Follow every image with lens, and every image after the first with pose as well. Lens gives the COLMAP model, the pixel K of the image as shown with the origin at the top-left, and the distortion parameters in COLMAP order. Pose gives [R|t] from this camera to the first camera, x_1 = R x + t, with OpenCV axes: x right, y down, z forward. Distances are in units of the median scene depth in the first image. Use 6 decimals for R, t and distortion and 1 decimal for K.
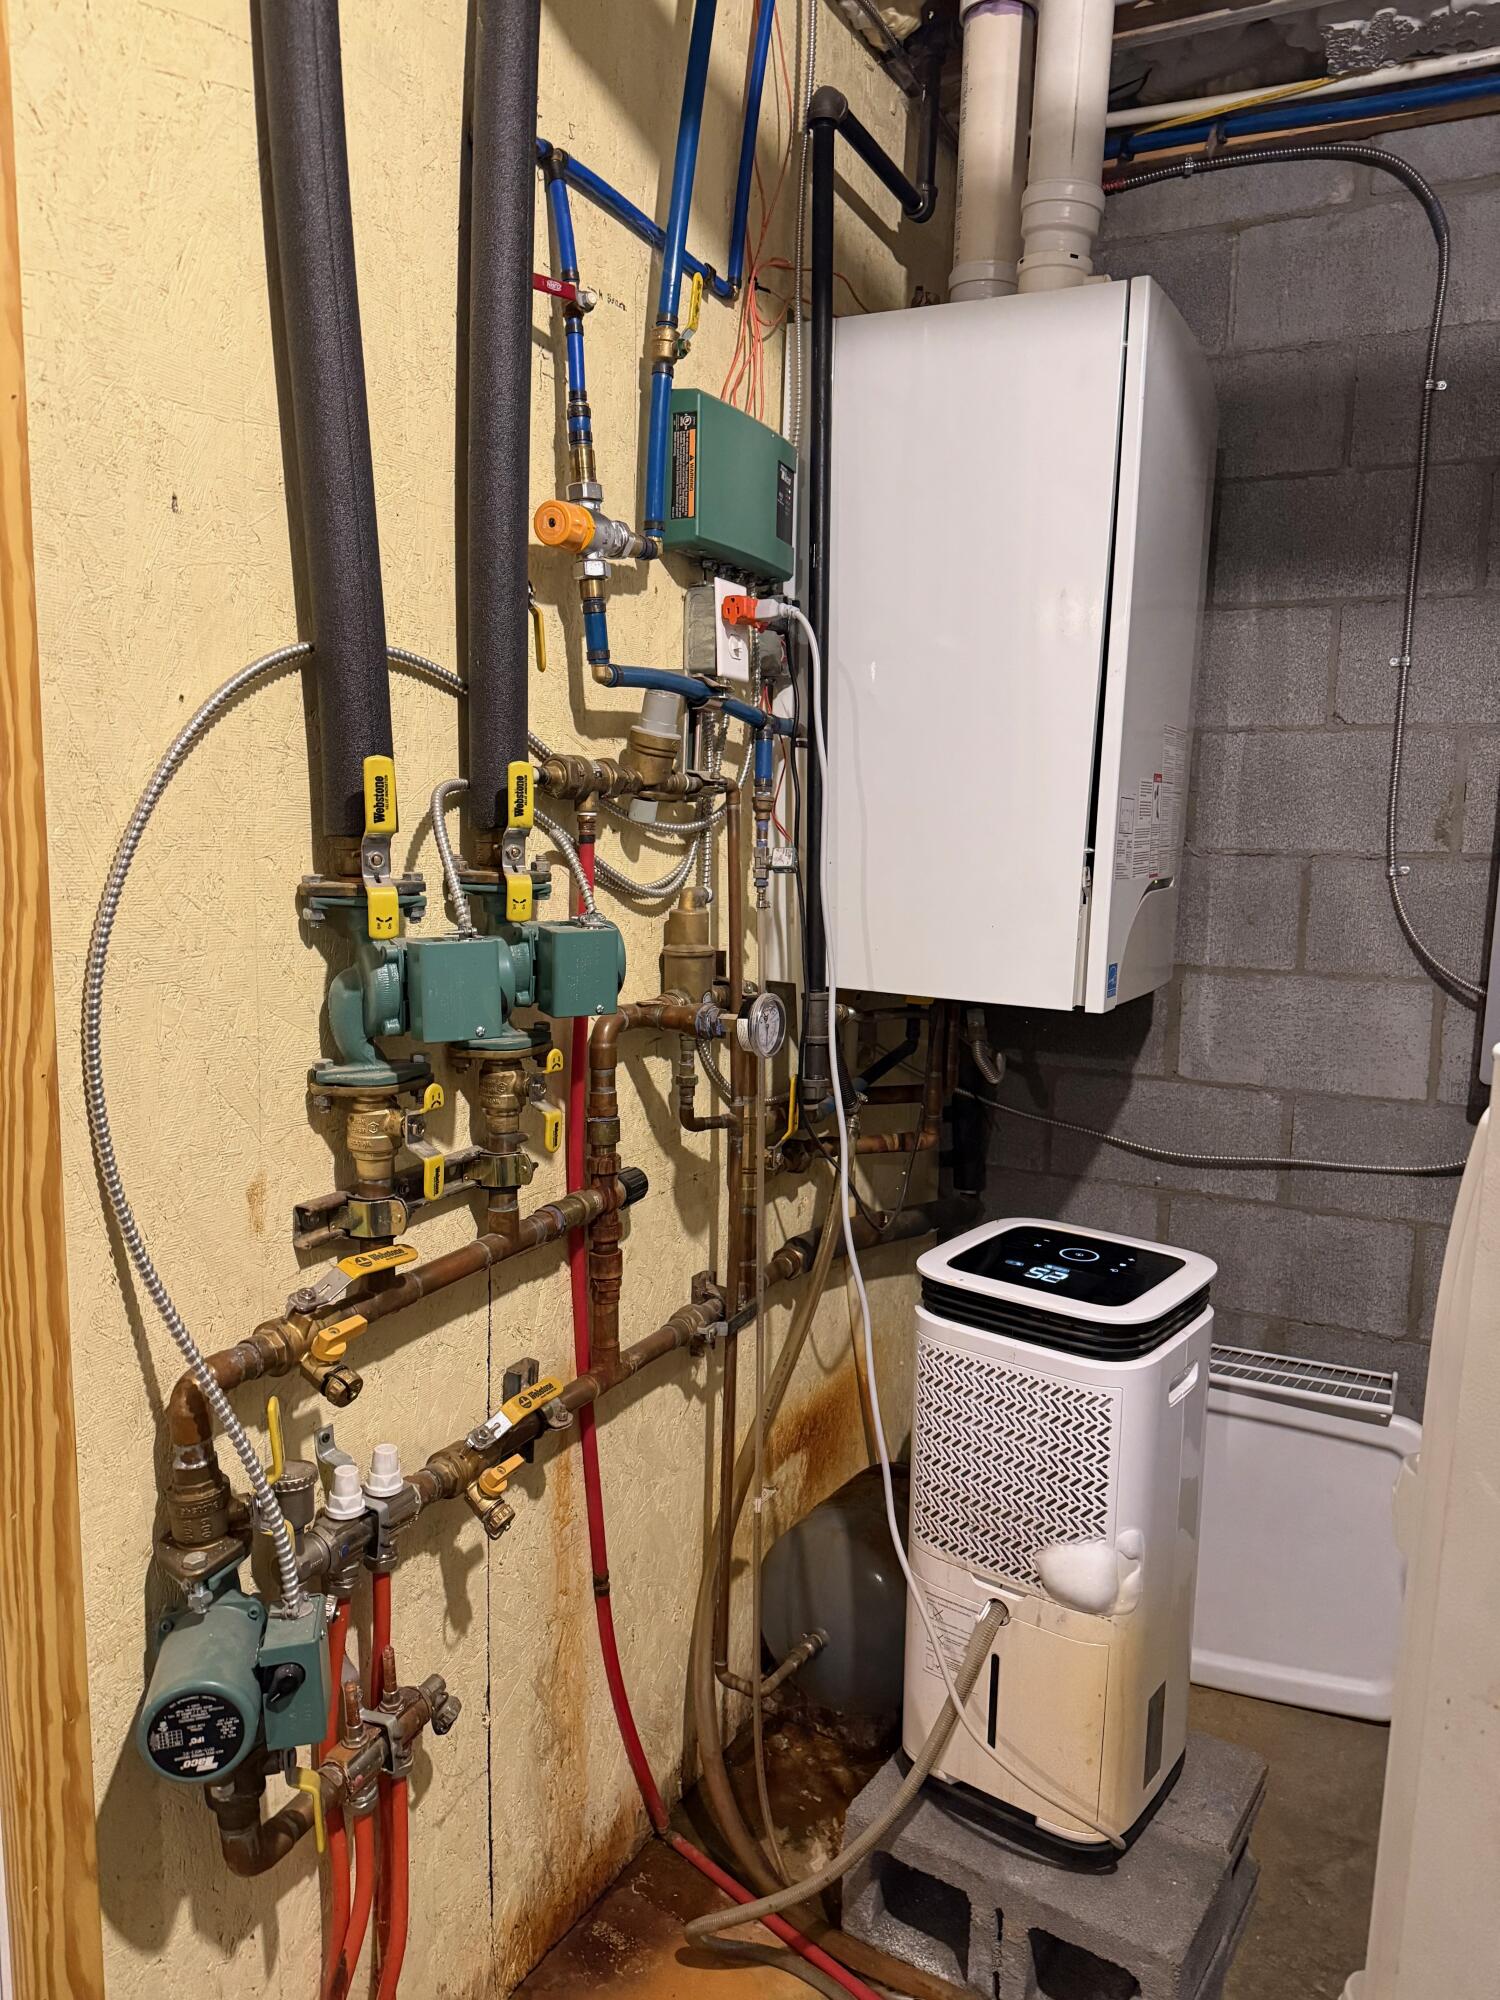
lens RADIAL K [[1426.8, 0, 752.5], [0, 1426.8, 1008.3], [0, 0, 1]] dist [0.046413, -0.050419]
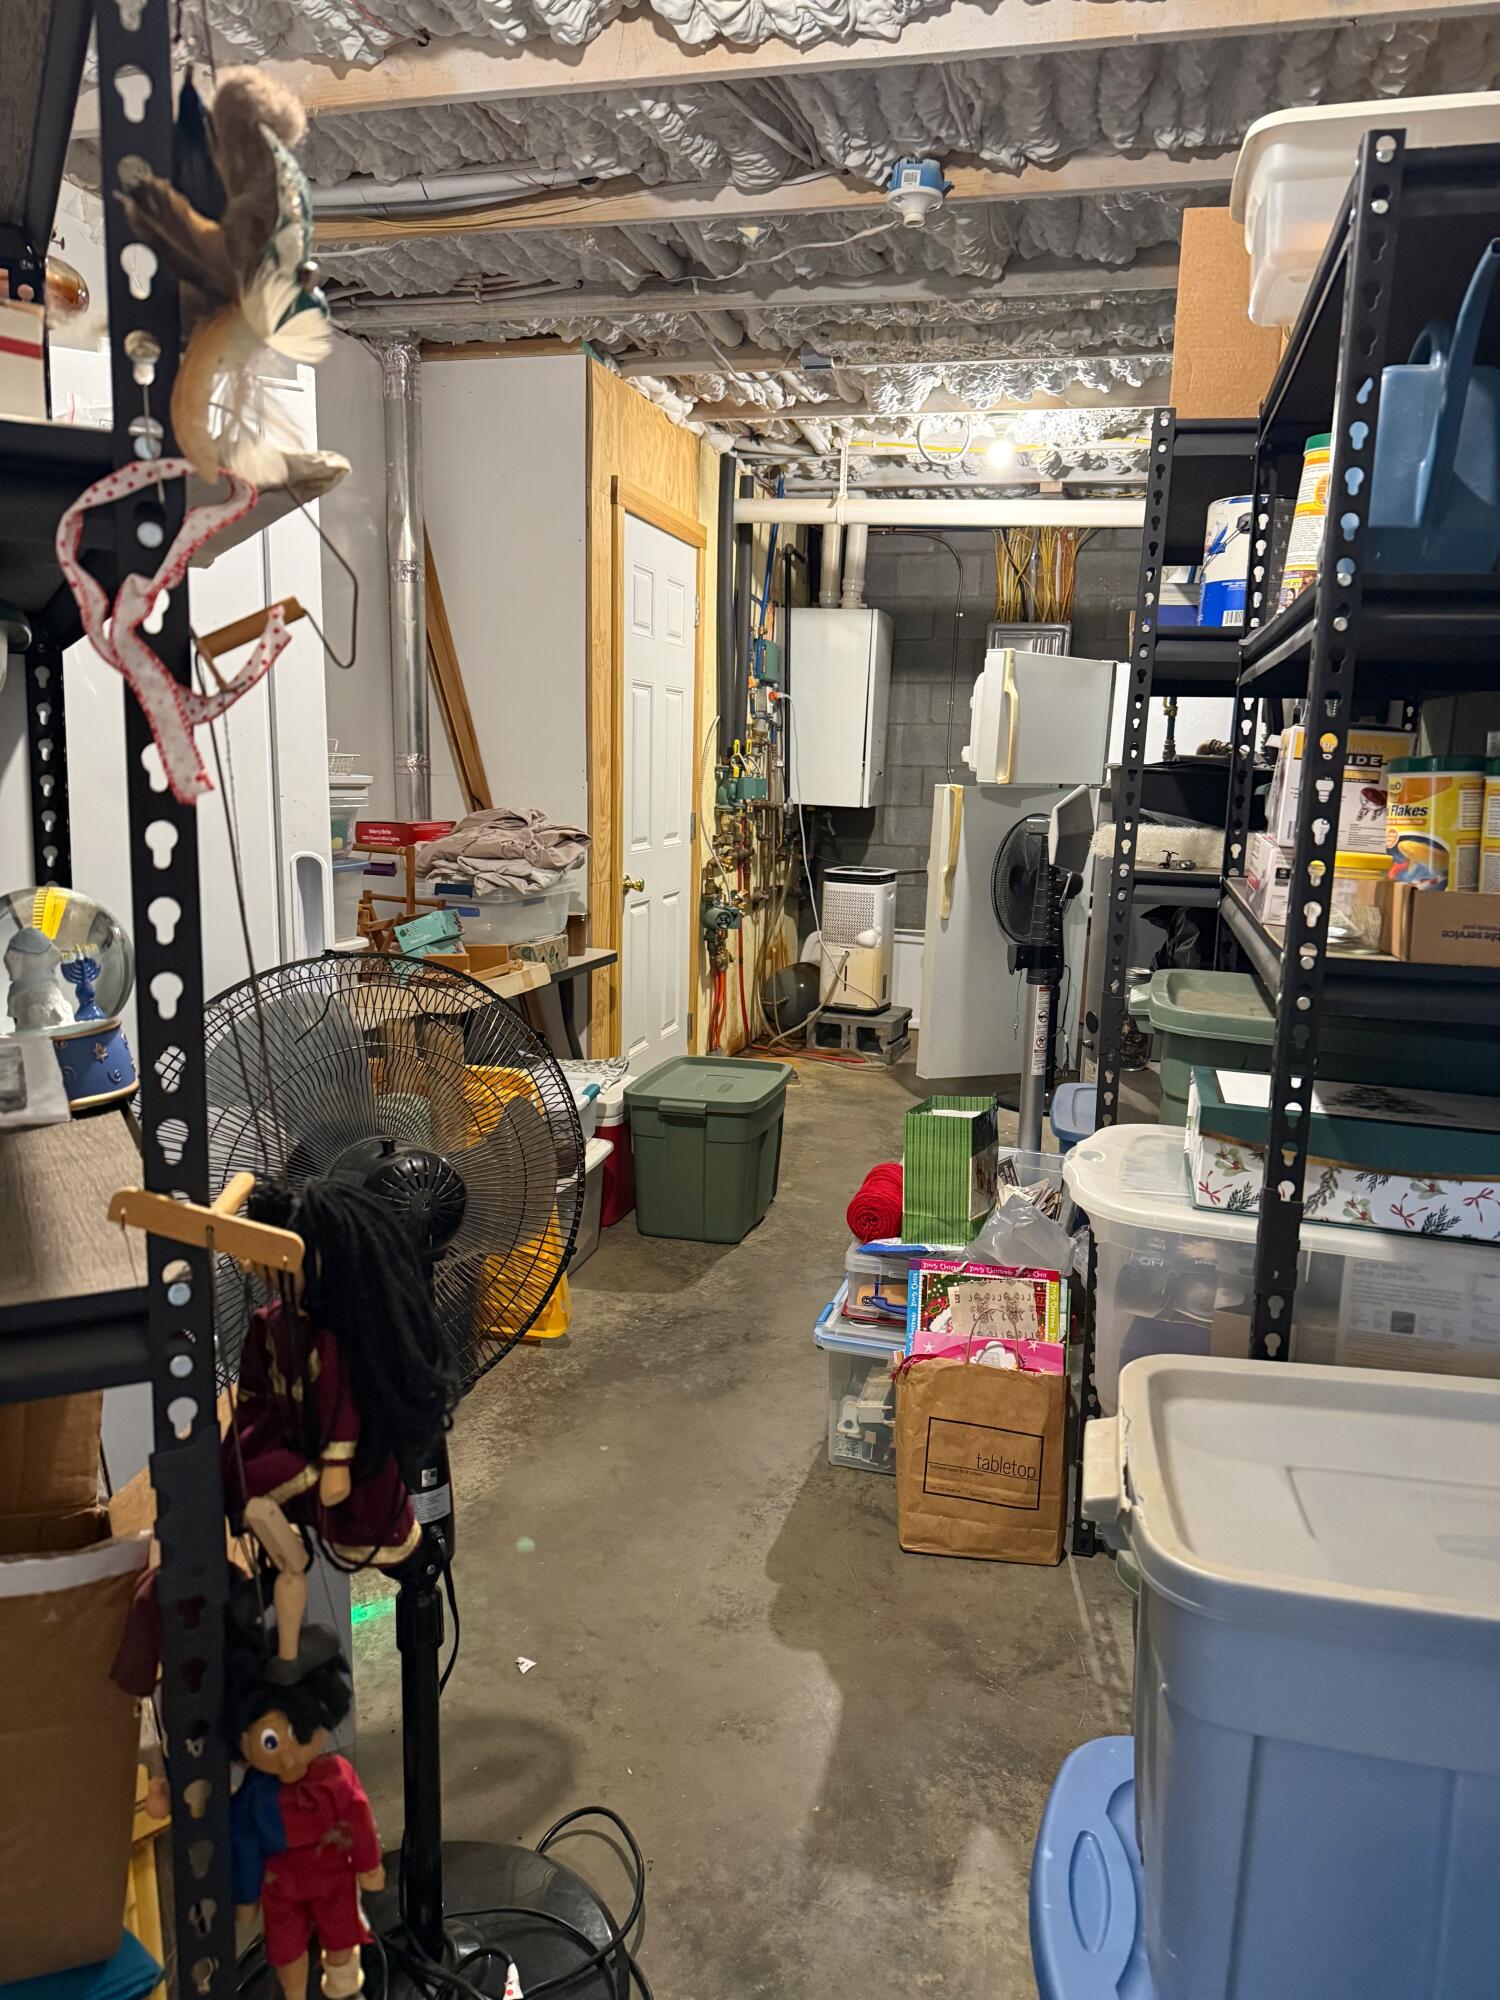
lens RADIAL K [[1426.8, 0, 750.7], [0, 1426.8, 998.5], [0, 0, 1]] dist [0.046413, -0.050419]
pose [[0.975613, -0.025858, 0.217969, -0.843254], [0.016039, 0.998780, 0.046700, 0.310688], [-0.218911, -0.042065, 0.974838, -2.481106]]
